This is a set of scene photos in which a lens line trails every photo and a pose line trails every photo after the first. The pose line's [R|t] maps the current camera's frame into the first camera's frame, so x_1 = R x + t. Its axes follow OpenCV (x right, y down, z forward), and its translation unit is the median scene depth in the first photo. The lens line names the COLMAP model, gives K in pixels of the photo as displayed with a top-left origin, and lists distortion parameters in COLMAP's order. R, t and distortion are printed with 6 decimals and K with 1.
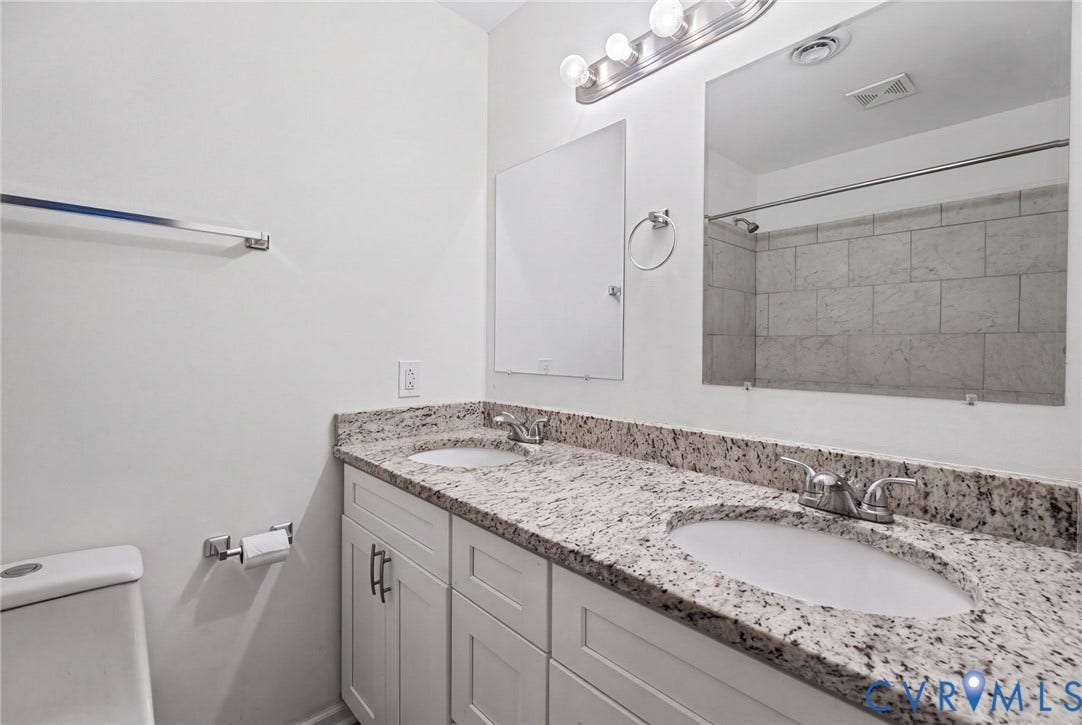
lens RADIAL K [[483.8, 0, 542.2], [0, 483.8, 353.1], [0, 0, 1]] dist [0.003449, 0.000079]
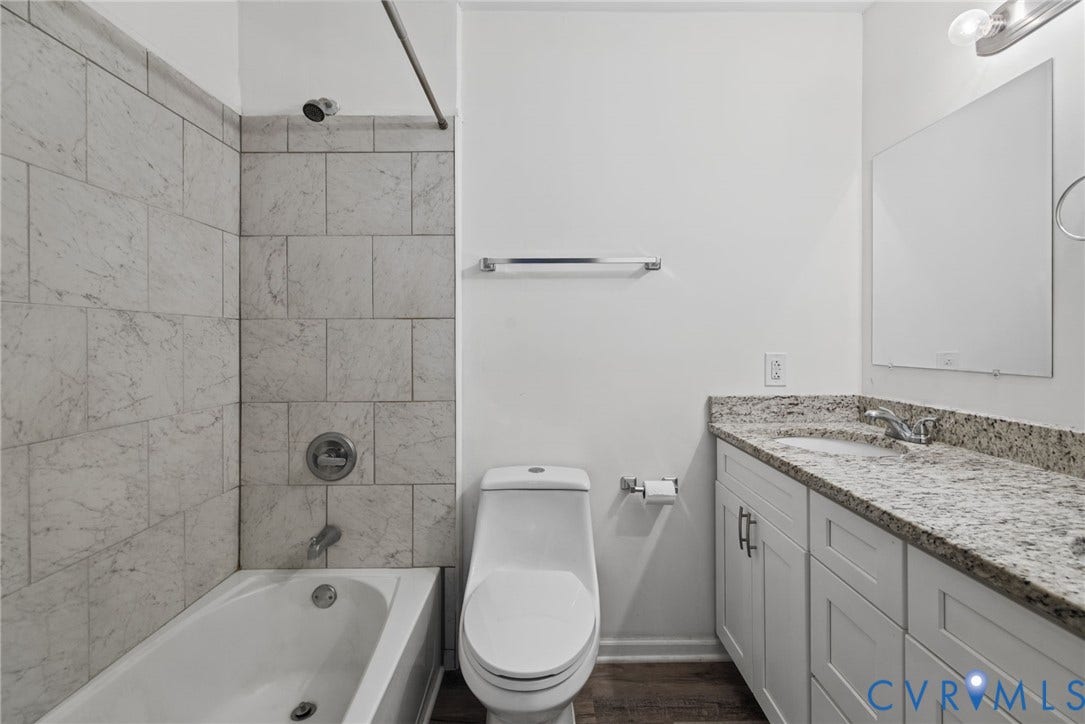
lens RADIAL K [[491.9, 0, 541.3], [0, 491.9, 345.9], [0, 0, 1]] dist [0.002567, -0.000303]
pose [[0.739318, -0.005089, -0.673337, 0.104165], [0.003655, 0.999987, -0.003544, 0.001890], [0.673346, 0.000159, 0.739327, -0.222094]]
